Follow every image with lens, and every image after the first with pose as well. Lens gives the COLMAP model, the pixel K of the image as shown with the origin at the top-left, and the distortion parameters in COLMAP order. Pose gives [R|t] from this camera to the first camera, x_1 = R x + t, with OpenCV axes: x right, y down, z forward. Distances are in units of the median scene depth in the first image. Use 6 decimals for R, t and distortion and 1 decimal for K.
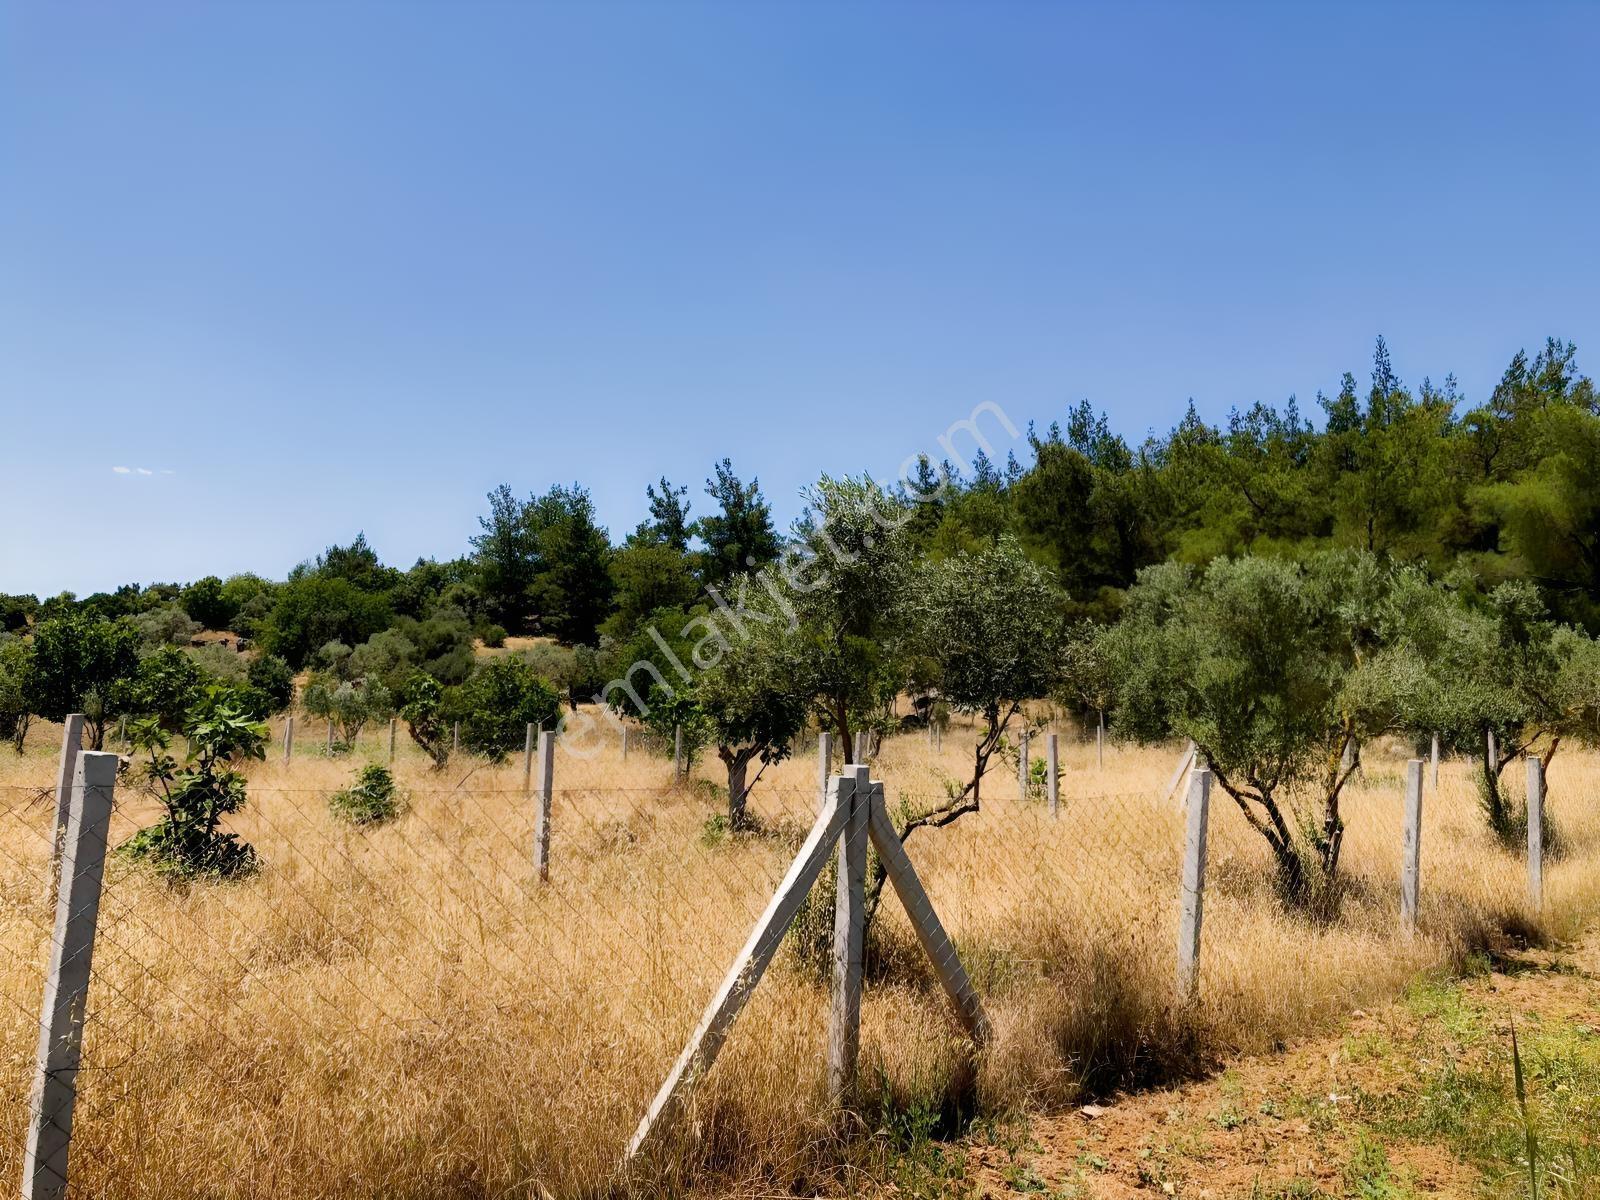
lens RADIAL K [[1268.3, 0, 787.0], [0, 1268.3, 552.1], [0, 0, 1]] dist [0.038406, -0.063639]
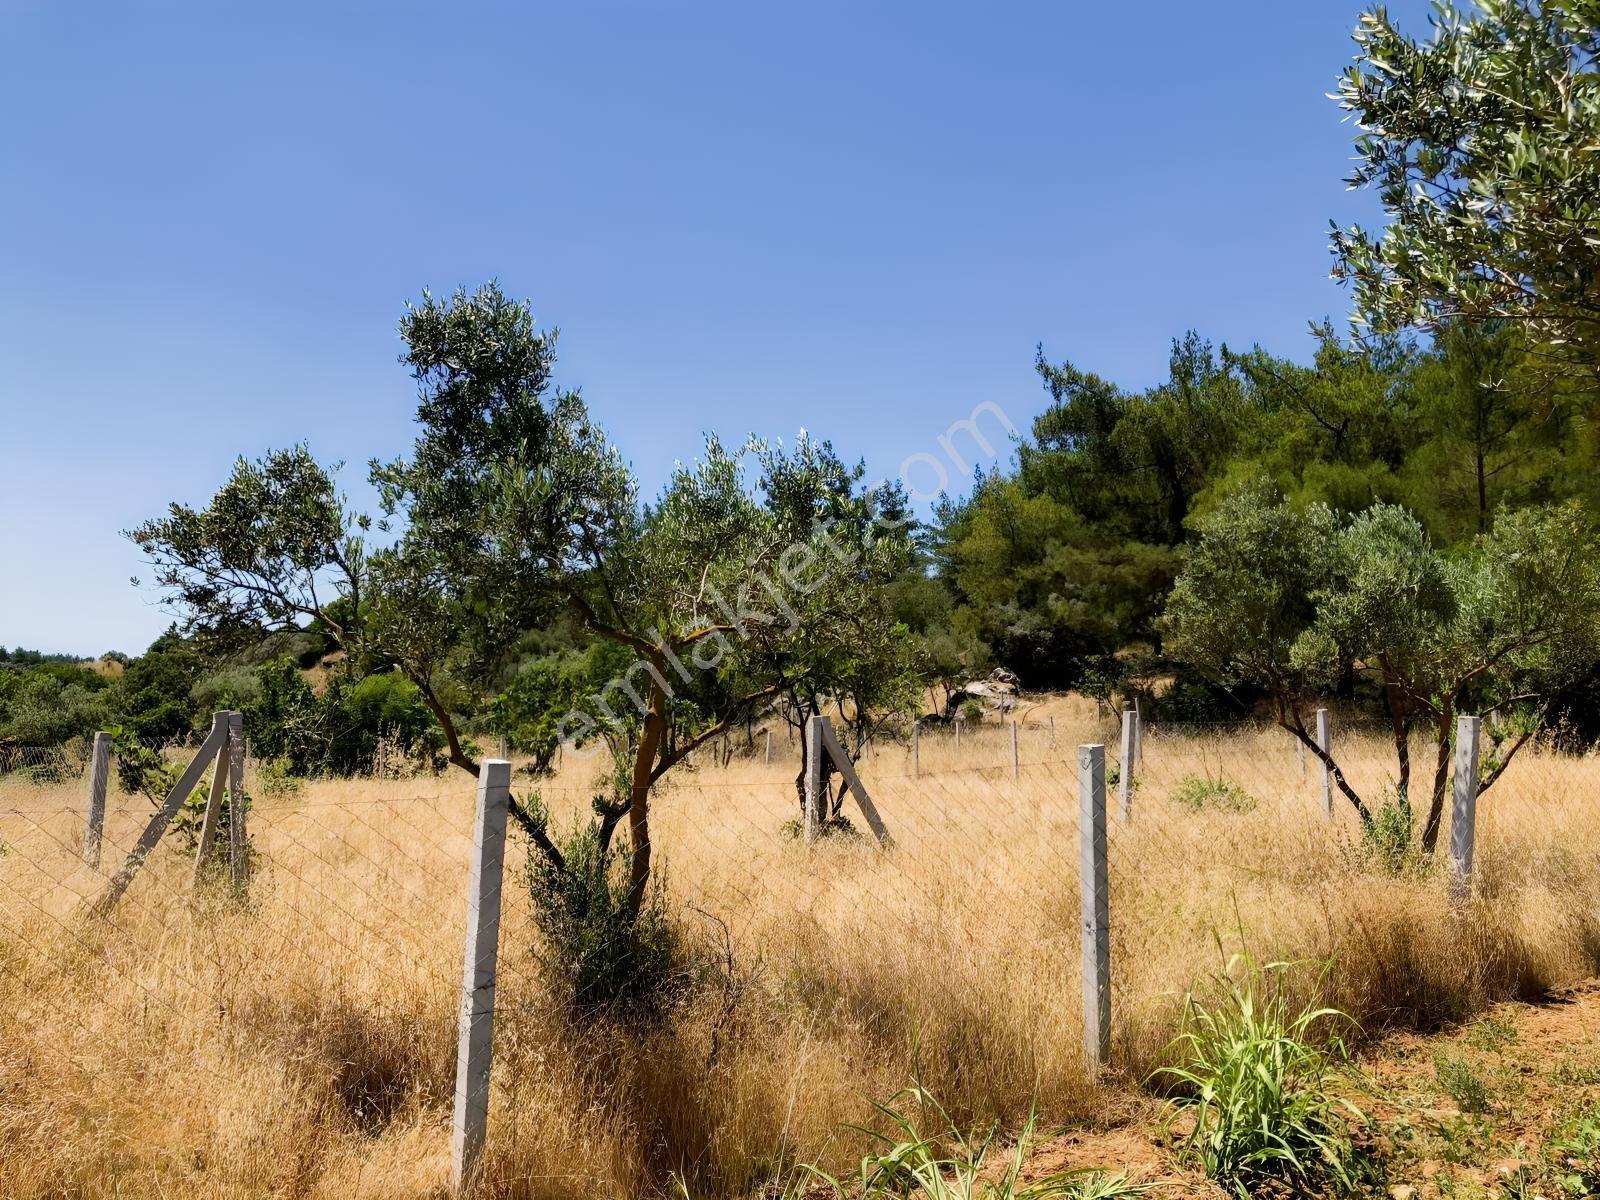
lens RADIAL K [[1268.3, 0, 789.6], [0, 1268.3, 598.7], [0, 0, 1]] dist [0.038406, -0.063639]
pose [[0.977429, -0.047976, -0.205745, 0.104348], [0.053882, 0.998278, 0.023200, 0.017217], [0.204278, -0.033762, 0.978331, 0.089813]]
